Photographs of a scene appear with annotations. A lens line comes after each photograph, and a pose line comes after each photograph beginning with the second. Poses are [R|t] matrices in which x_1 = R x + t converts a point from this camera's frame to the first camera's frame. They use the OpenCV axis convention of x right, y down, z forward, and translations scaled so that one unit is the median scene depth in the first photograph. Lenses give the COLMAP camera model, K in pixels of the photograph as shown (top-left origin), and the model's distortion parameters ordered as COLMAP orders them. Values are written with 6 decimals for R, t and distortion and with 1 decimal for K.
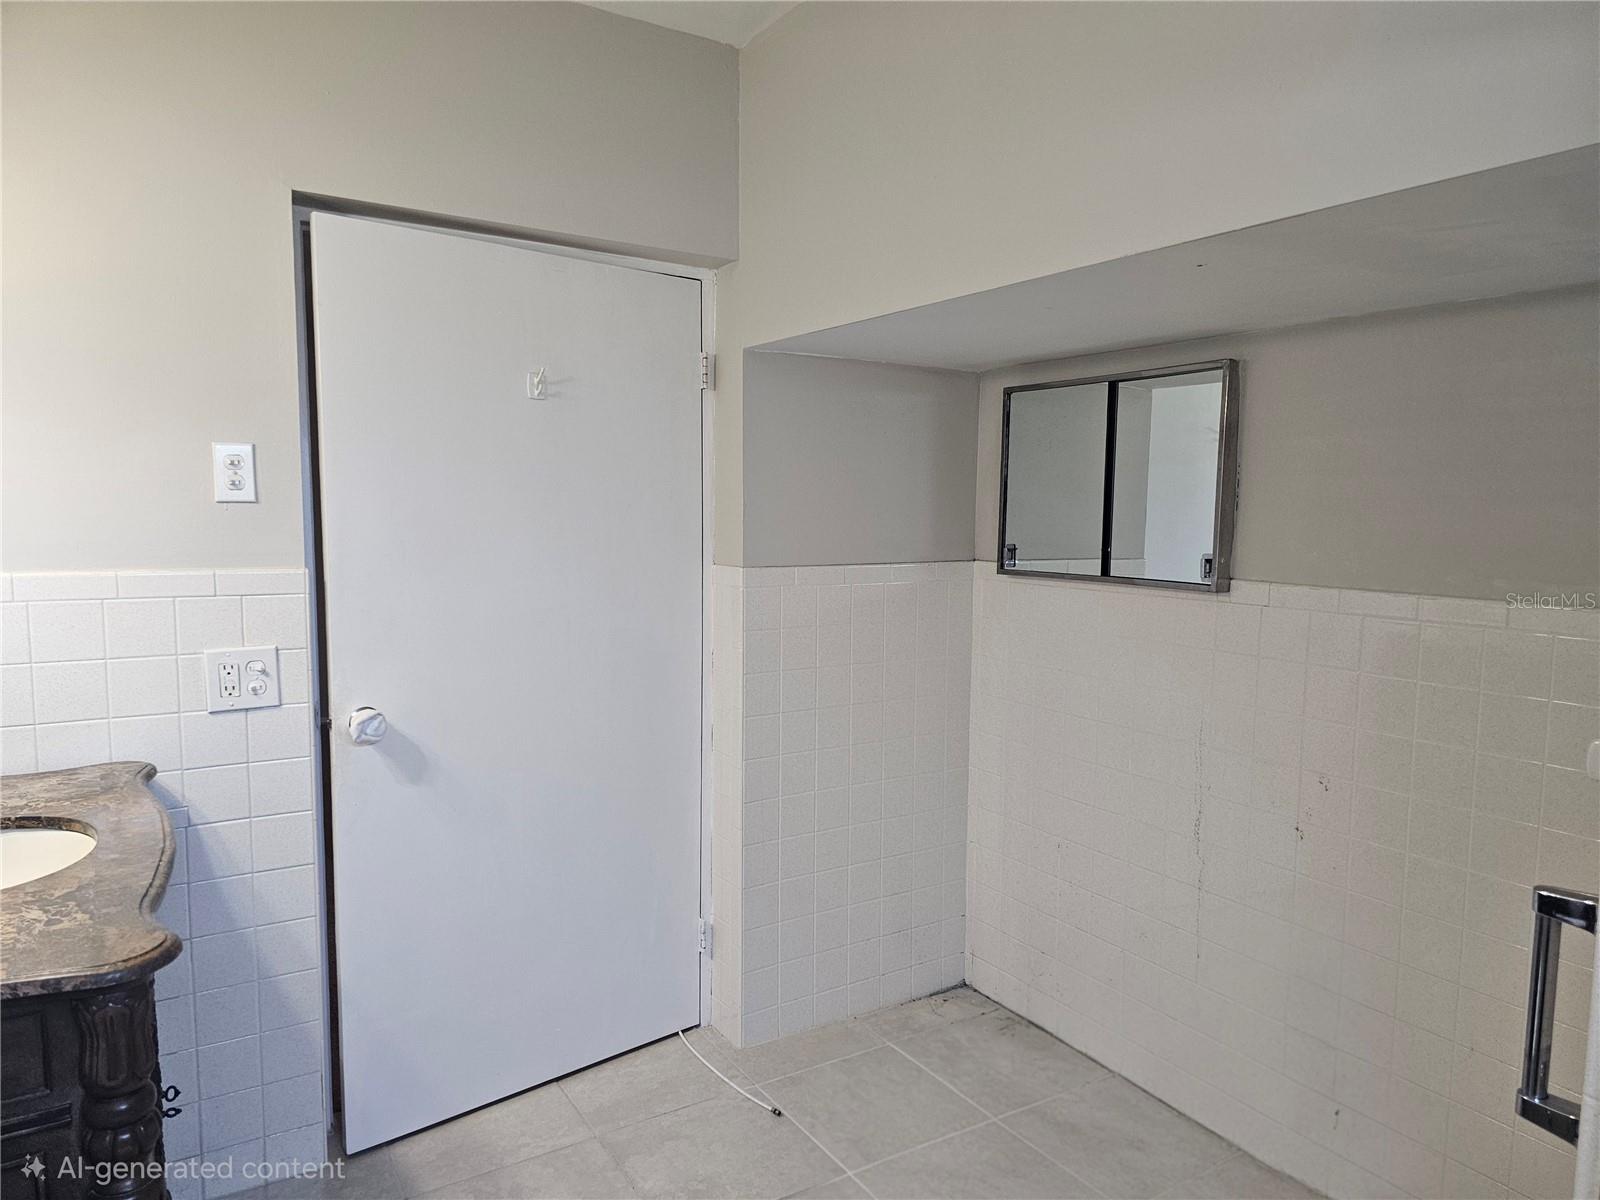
lens RADIAL K [[1062.0, 0, 801.1], [0, 1062.0, 591.0], [0, 0, 1]] dist [0.042664, -0.034104]
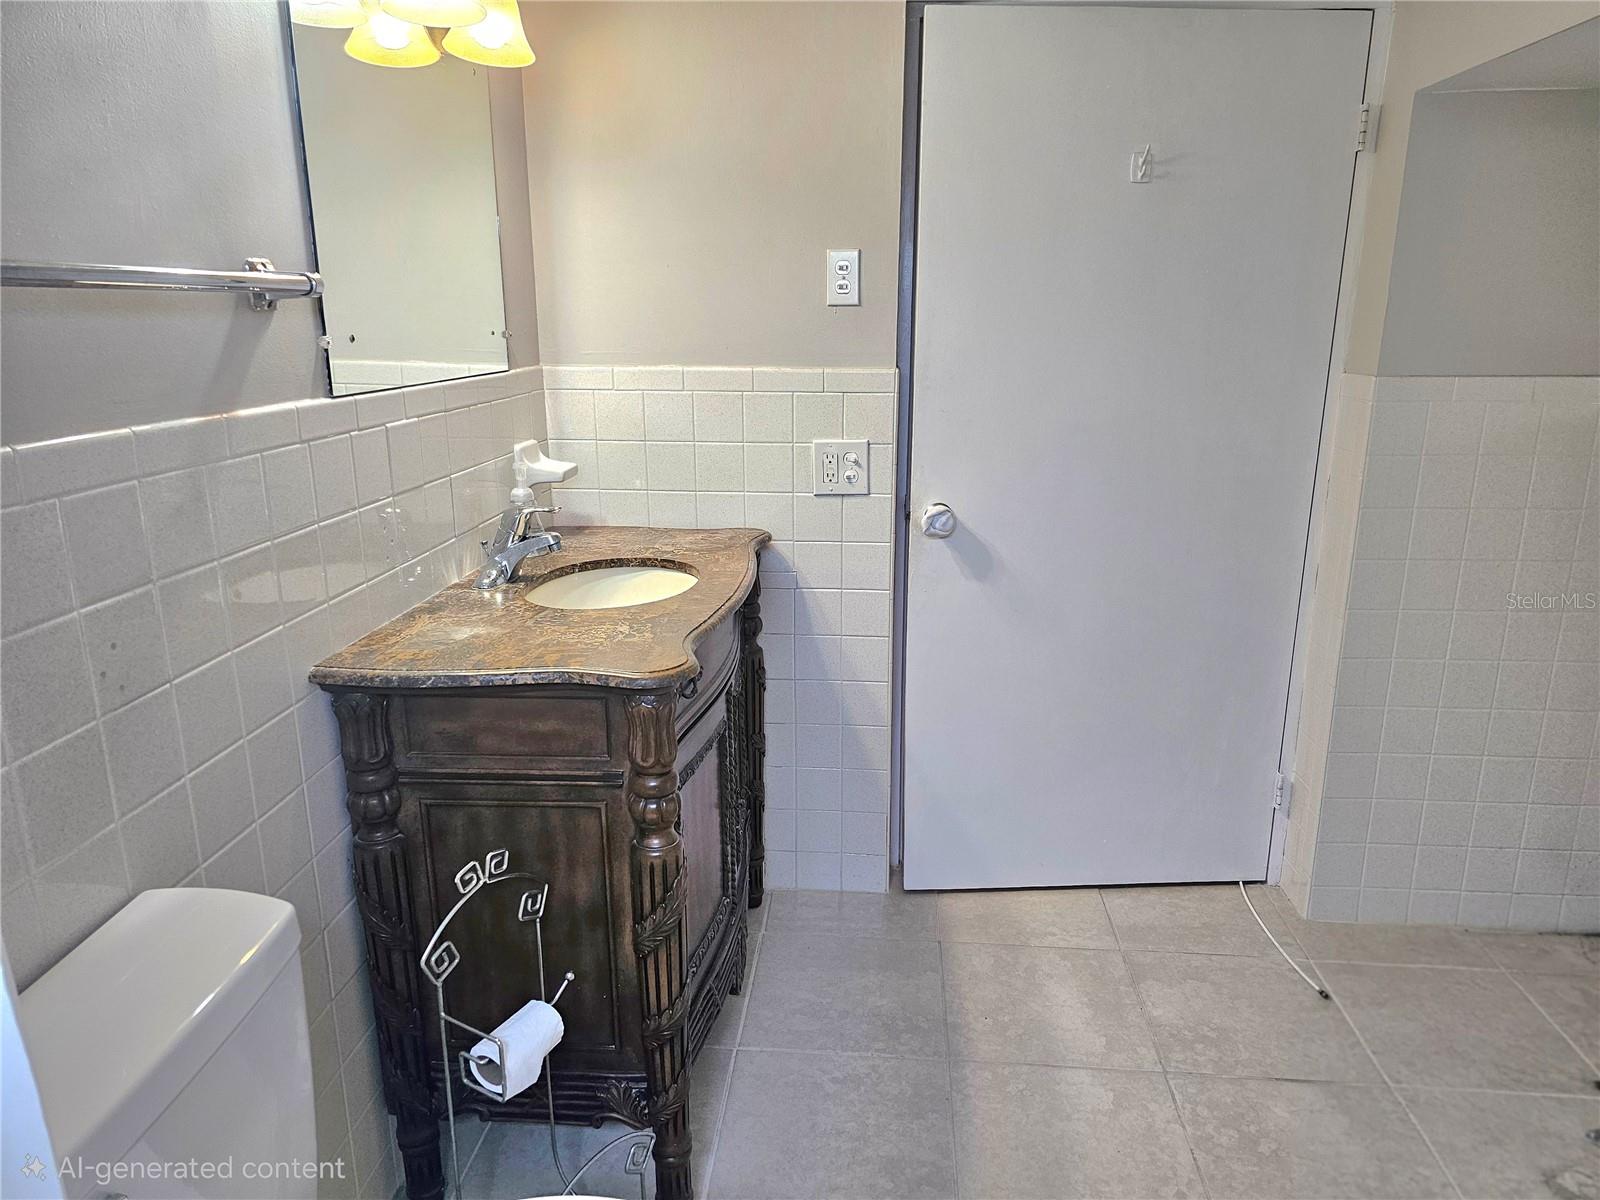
lens RADIAL K [[1062.0, 0, 798.6], [0, 1062.0, 592.5], [0, 0, 1]] dist [0.042664, -0.034104]
pose [[0.800593, 0.137924, -0.583119, 0.113068], [-0.039287, 0.983137, 0.178601, 0.013066], [0.597919, -0.120078, 0.792511, 0.070149]]
